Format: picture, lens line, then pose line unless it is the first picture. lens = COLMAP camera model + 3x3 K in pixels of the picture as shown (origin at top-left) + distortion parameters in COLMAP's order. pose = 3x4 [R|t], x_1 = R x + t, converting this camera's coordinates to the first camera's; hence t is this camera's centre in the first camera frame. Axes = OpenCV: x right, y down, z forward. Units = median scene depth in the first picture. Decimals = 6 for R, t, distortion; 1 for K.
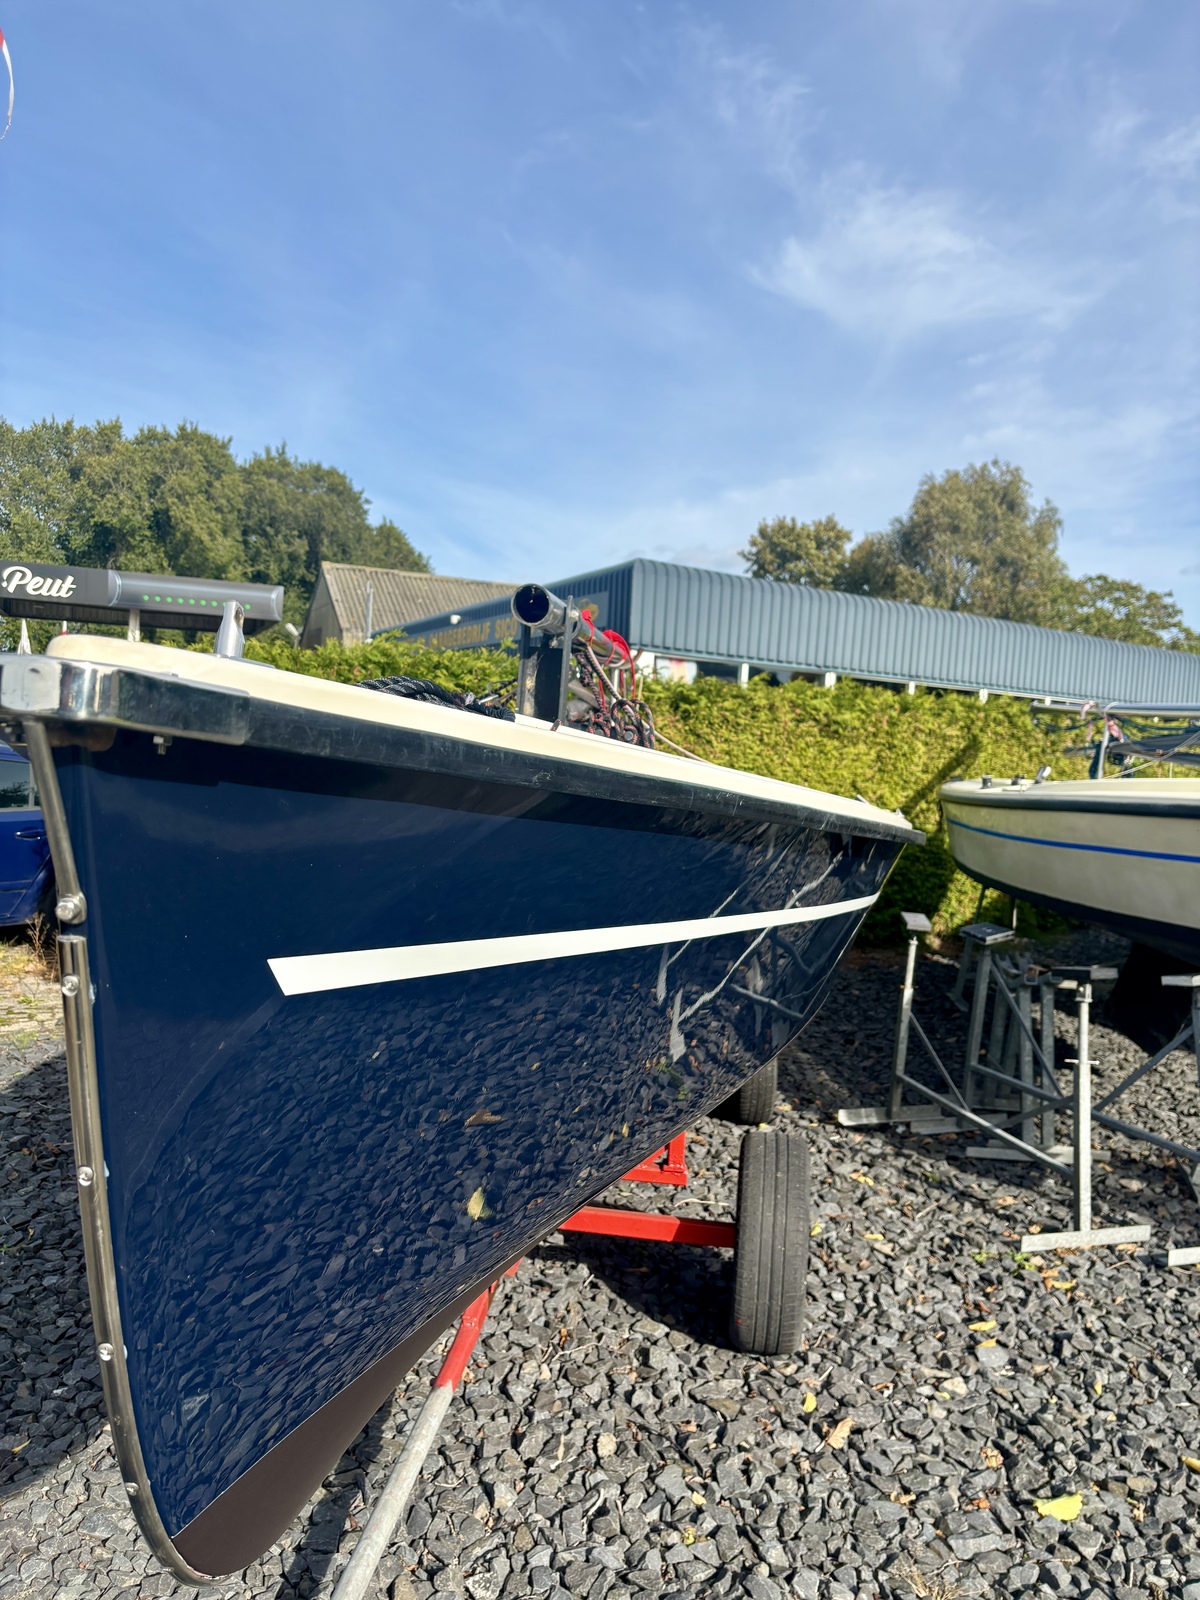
lens RADIAL K [[1217.0, 0, 600.0], [0, 1217.0, 800.0], [0, 0, 1]] dist [0.051985, -0.069270]
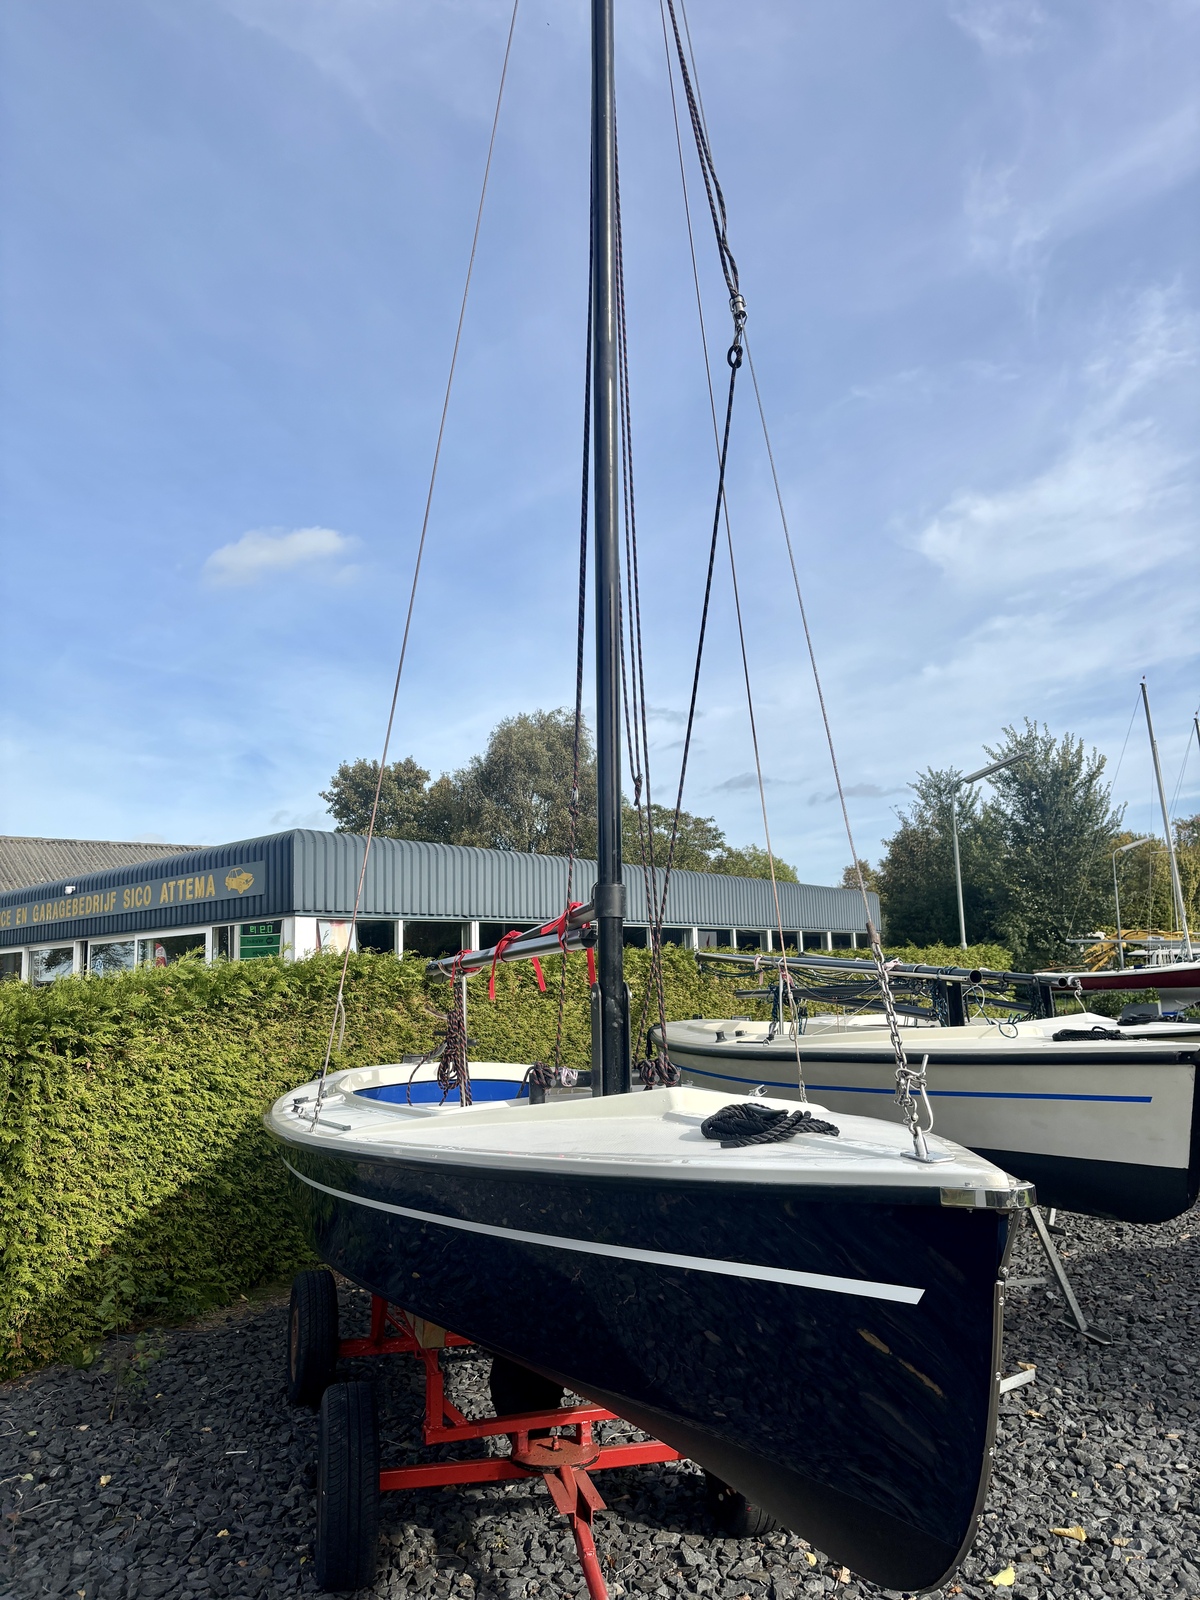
lens RADIAL K [[1216.8, 0, 605.2], [0, 1216.8, 794.8], [0, 0, 1]] dist [0.053161, -0.074037]
pose [[0.935613, -0.036466, 0.351138, -0.160634], [0.101982, 0.980163, -0.169942, -0.040677], [-0.337976, 0.194810, 0.920772, -0.107420]]
